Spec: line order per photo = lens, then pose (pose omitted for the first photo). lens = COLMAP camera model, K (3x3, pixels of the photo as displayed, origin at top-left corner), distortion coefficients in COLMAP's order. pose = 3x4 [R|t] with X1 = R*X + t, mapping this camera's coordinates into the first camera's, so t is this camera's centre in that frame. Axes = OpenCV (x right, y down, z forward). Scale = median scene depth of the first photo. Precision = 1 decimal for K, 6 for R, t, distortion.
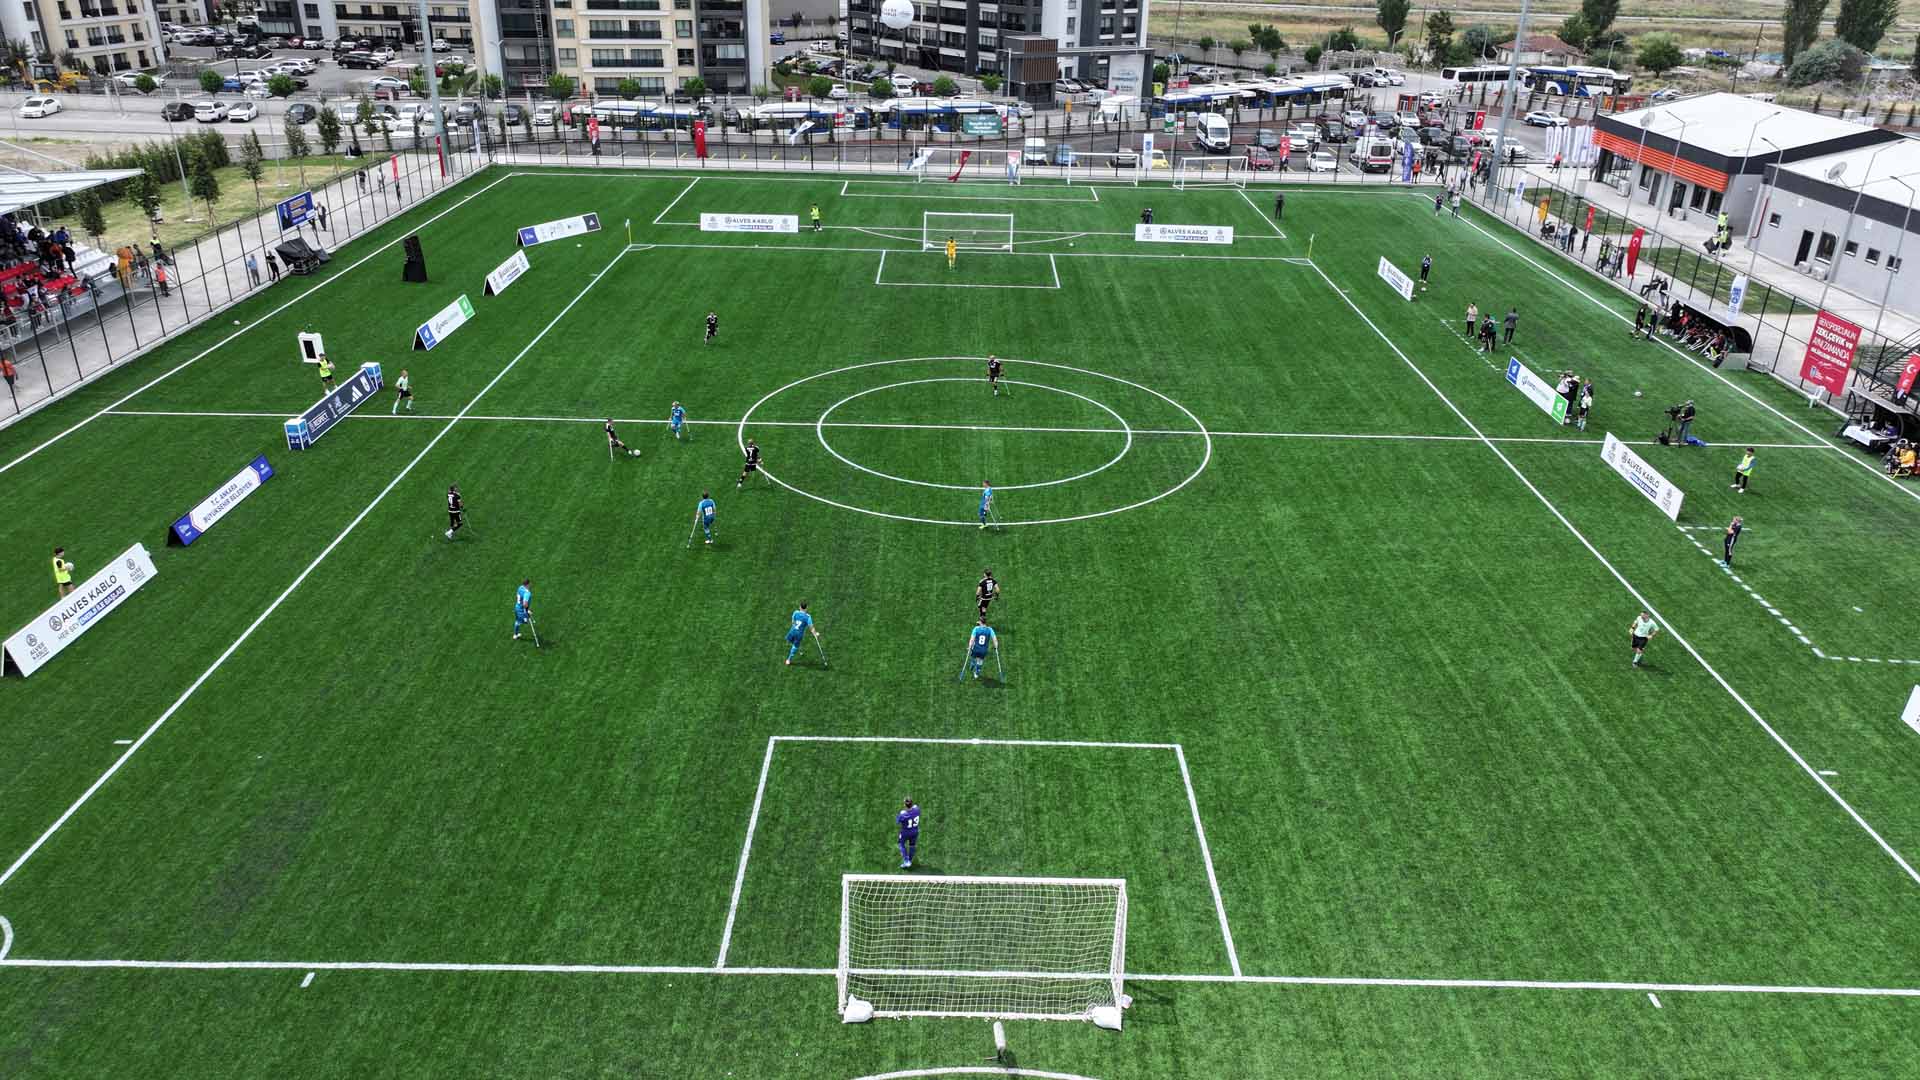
lens RADIAL K [[1325.4, 0, 961.1], [0, 1325.4, 545.5], [0, 0, 1]] dist [-0.001145, 0.020416]
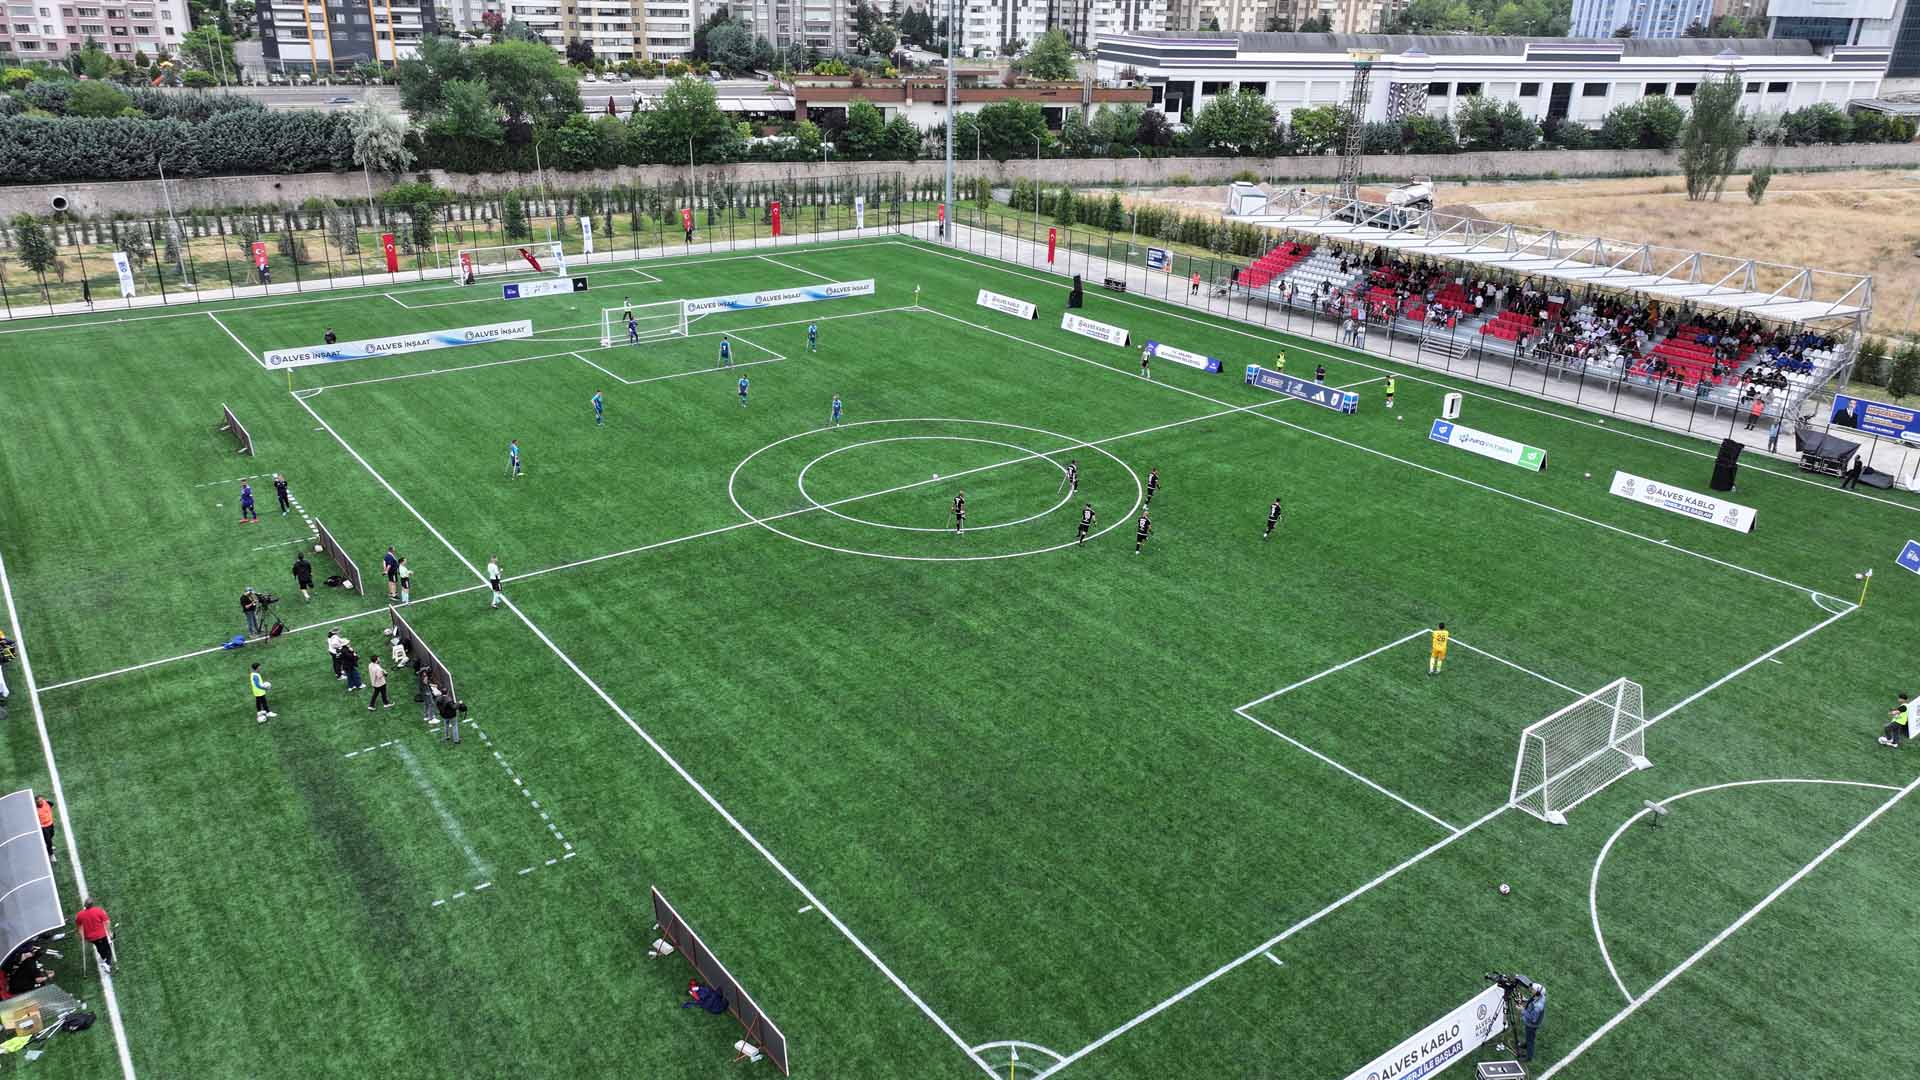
lens RADIAL K [[1325.4, 0, 960.5], [0, 1325.4, 543.0], [0, 0, 1]] dist [-0.001145, 0.020416]
pose [[-0.794721, 0.192504, -0.575639, 0.428449], [-0.296713, 0.704126, 0.645110, -0.502998], [0.529509, 0.683483, -0.502466, 1.018705]]
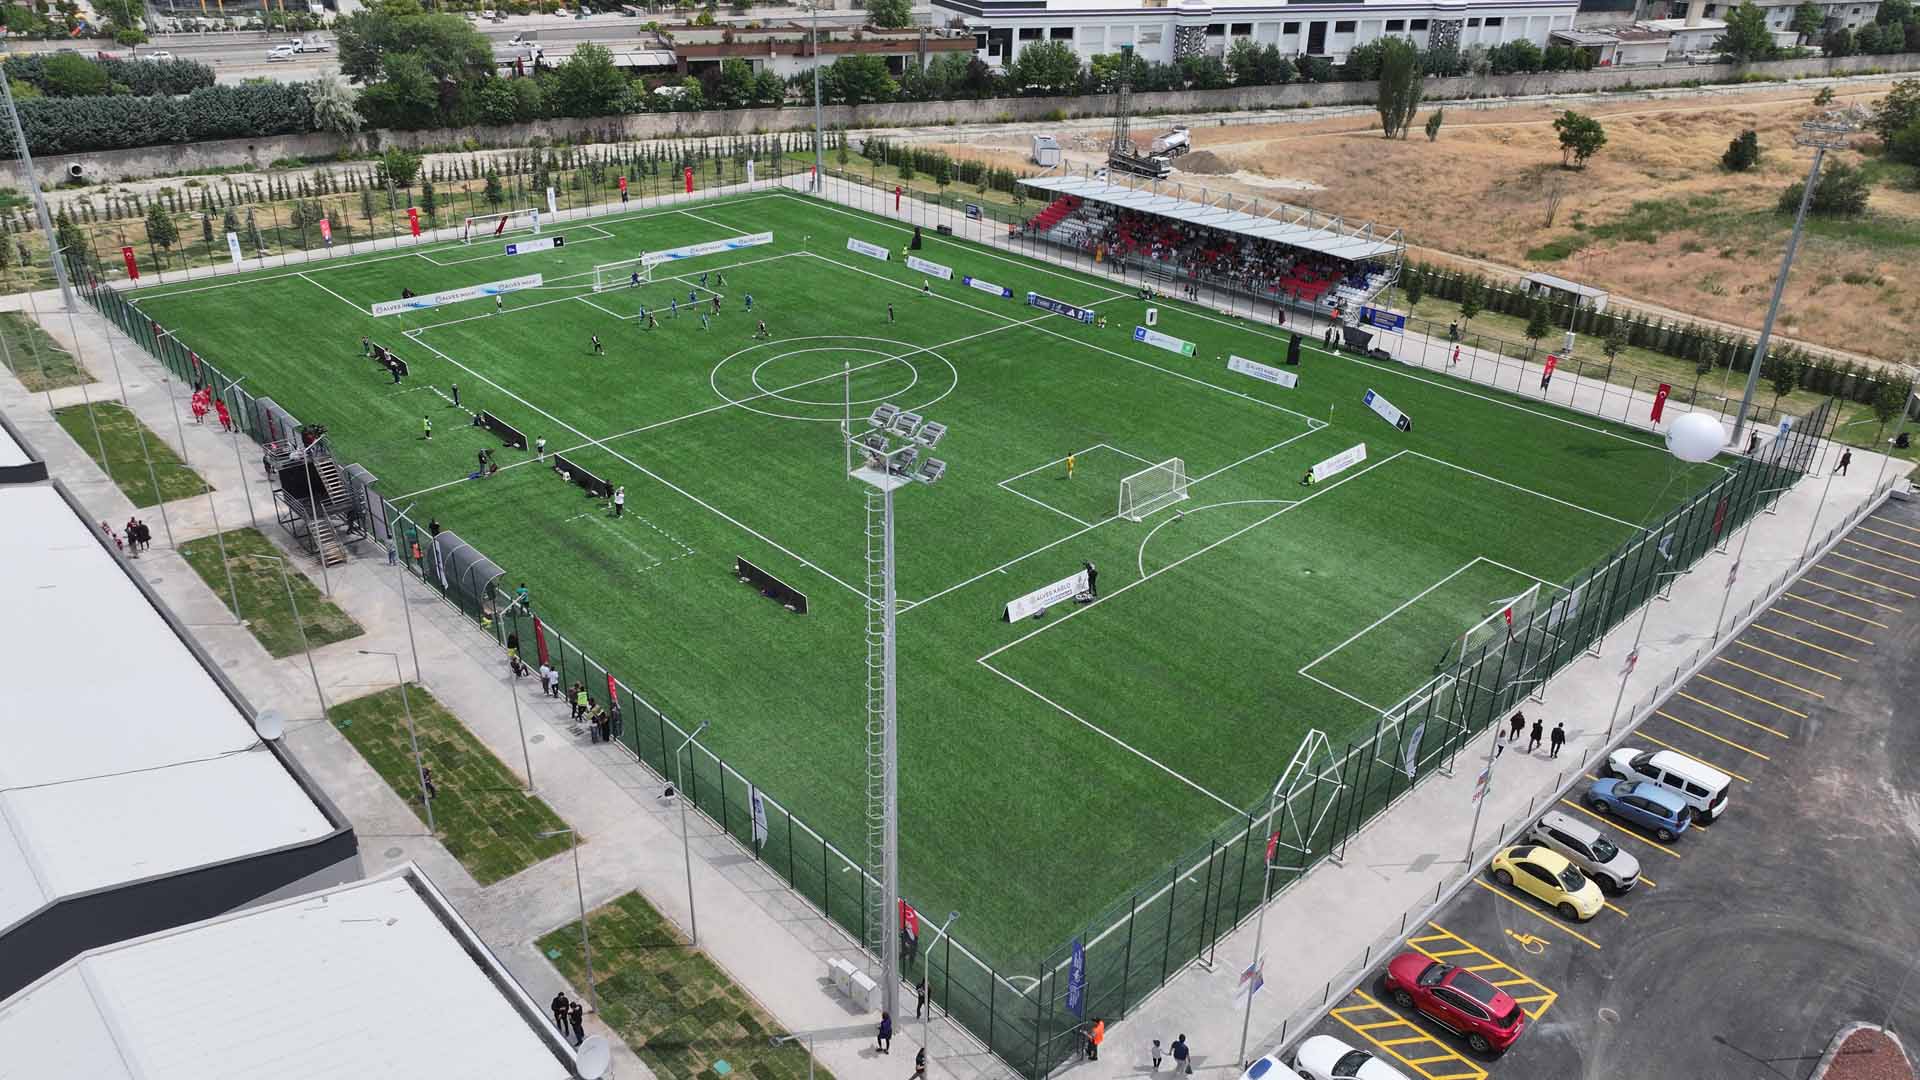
lens RADIAL K [[1325.4, 0, 965.1], [0, 1325.4, 537.7], [0, 0, 1]] dist [-0.001145, 0.020416]
pose [[-0.719570, 0.274304, -0.637947, 0.746719], [-0.335162, 0.667401, 0.665013, -0.805533], [0.608182, 0.692339, -0.388306, 1.272541]]
